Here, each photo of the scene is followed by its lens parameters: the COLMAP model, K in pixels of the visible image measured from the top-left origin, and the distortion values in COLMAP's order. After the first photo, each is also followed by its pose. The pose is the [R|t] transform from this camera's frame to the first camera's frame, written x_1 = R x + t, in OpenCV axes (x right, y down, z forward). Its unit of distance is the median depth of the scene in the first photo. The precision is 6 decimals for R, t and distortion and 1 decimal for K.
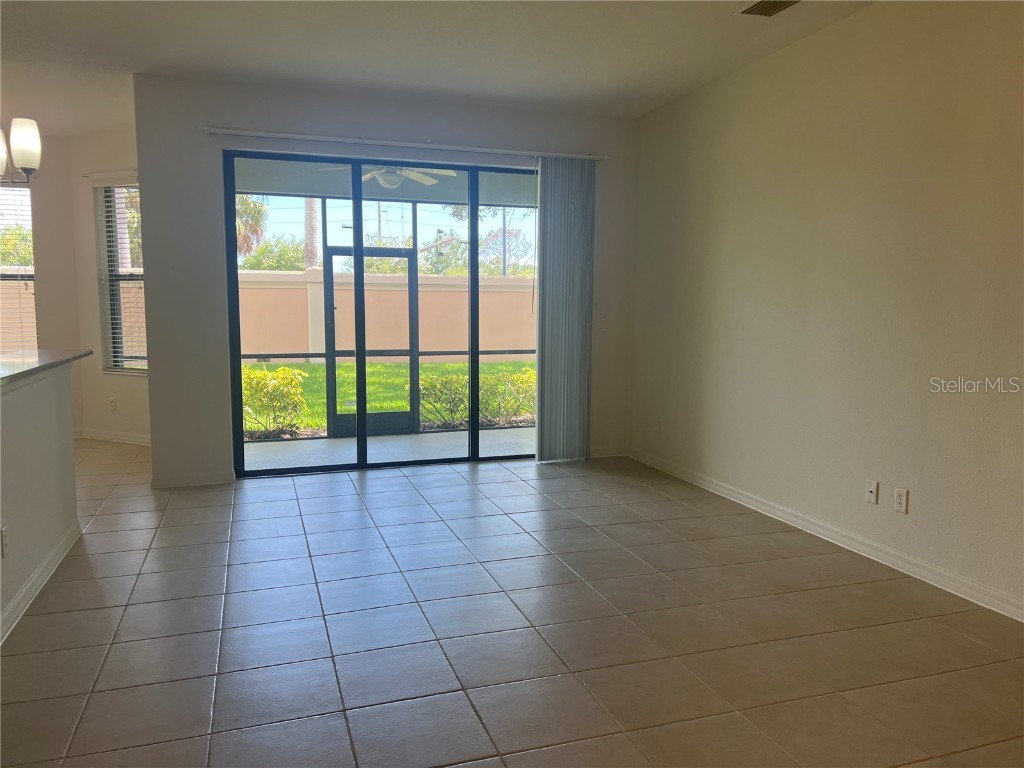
lens RADIAL K [[766.2, 0, 512.0], [0, 766.2, 384.0], [0, 0, 1]] dist [-0.000624, -0.003498]
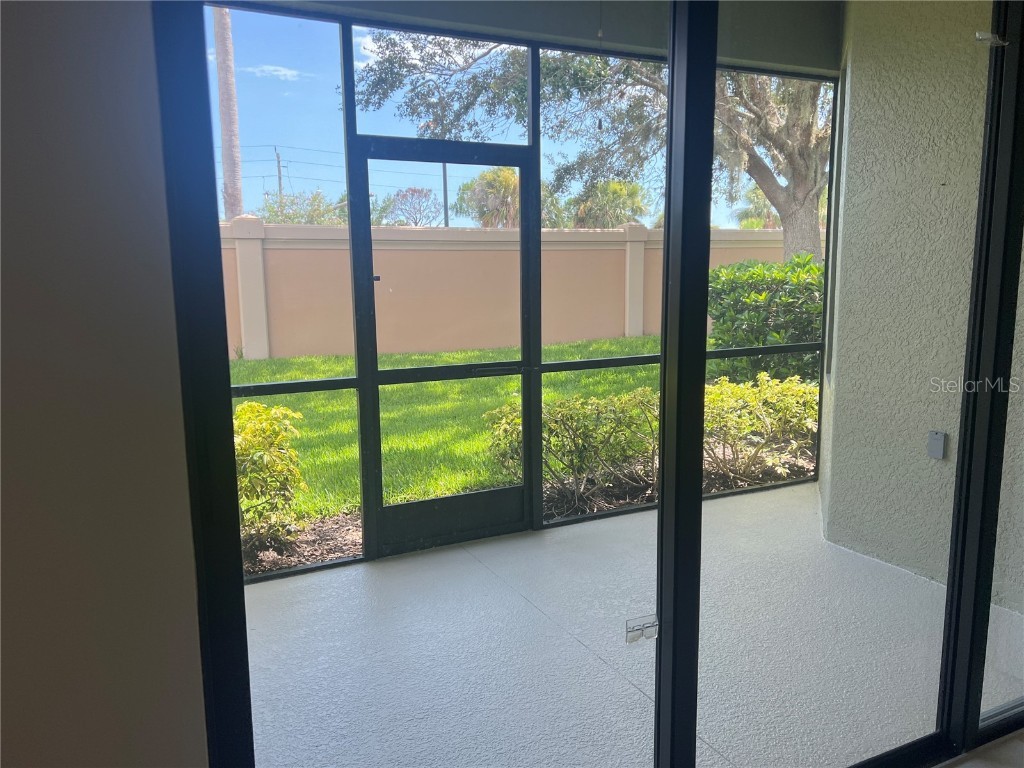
lens RADIAL K [[767.8, 0, 525.0], [0, 767.8, 389.5], [0, 0, 1]] dist [0.031030, -0.003411]
pose [[0.990461, -0.036278, 0.132929, -0.197654], [0.029100, 0.998032, 0.055550, -0.053904], [-0.134682, -0.051152, 0.989568, 0.513426]]
